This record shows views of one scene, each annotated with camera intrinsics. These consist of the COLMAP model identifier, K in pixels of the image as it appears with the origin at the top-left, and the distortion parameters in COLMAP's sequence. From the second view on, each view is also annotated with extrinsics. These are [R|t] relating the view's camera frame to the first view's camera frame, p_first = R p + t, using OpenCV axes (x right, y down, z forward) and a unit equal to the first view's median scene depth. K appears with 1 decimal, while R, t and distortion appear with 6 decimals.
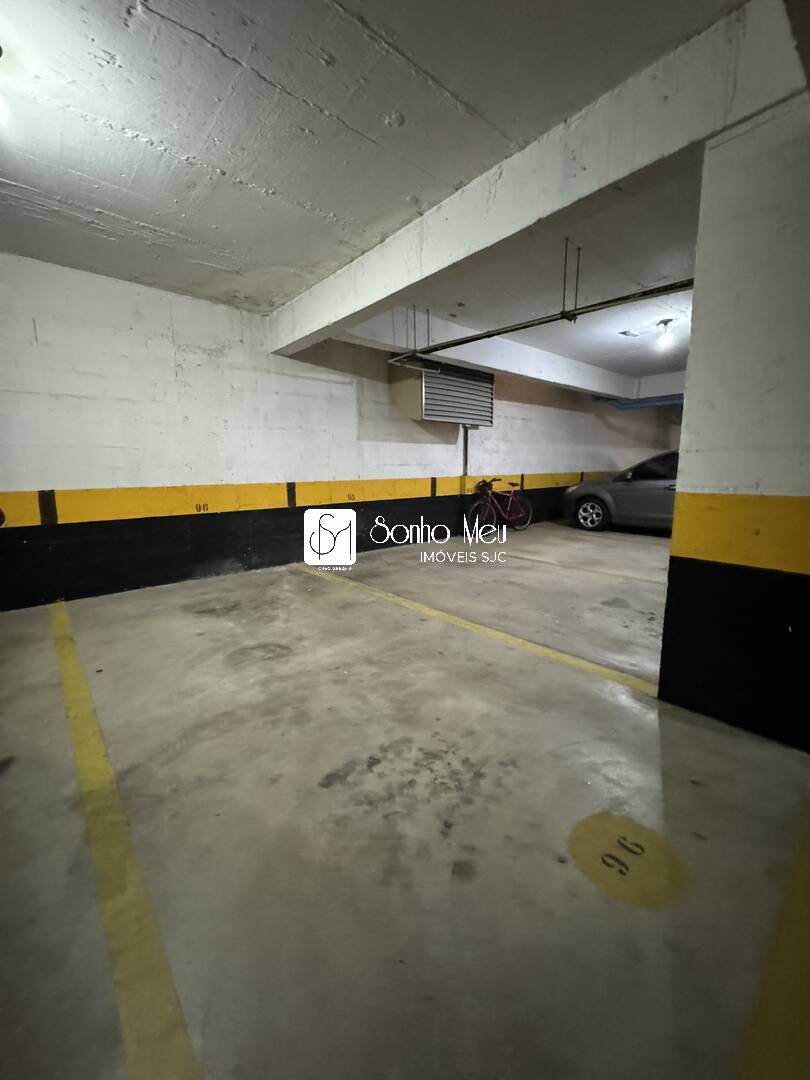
lens RADIAL K [[432.5, 0, 405.0], [0, 432.5, 540.0], [0, 0, 1]] dist [-0.013586, 0.000095]
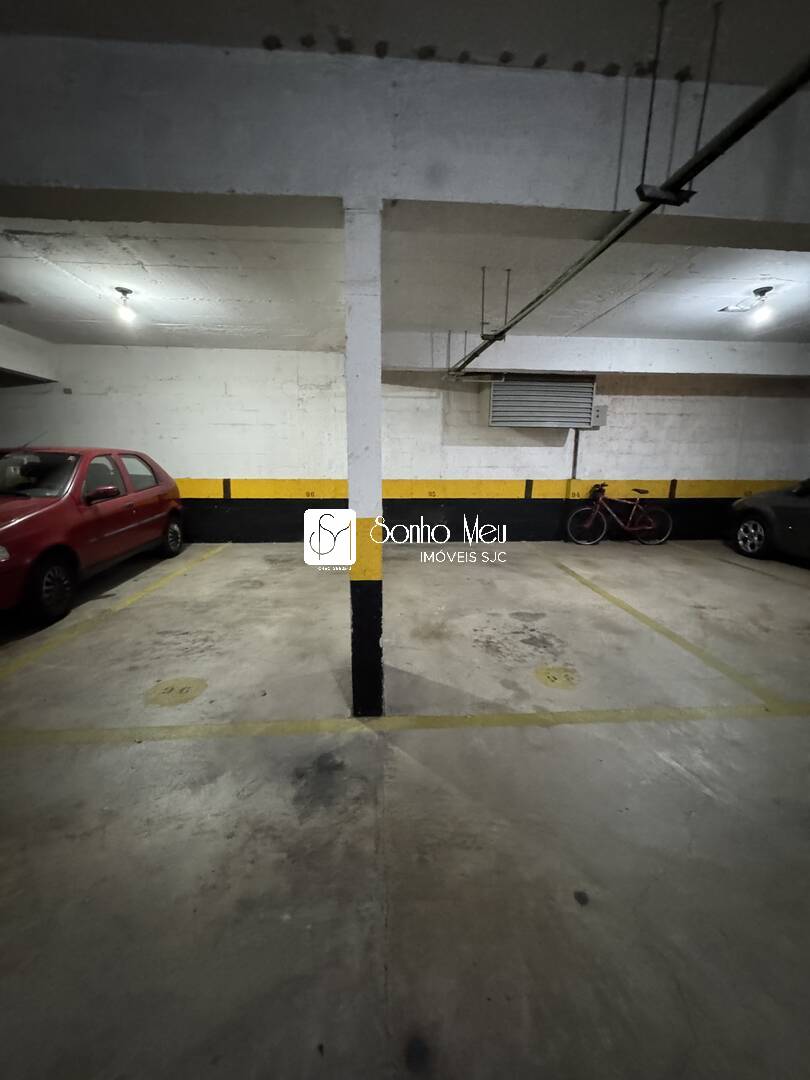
lens RADIAL K [[432.5, 0, 405.0], [0, 432.5, 540.0], [0, 0, 1]] dist [-0.013586, 0.000095]
pose [[0.793411, 0.126765, -0.595340, 0.562663], [-0.114432, 0.991698, 0.058658, -0.036691], [0.597833, 0.021586, 0.801330, 0.015810]]
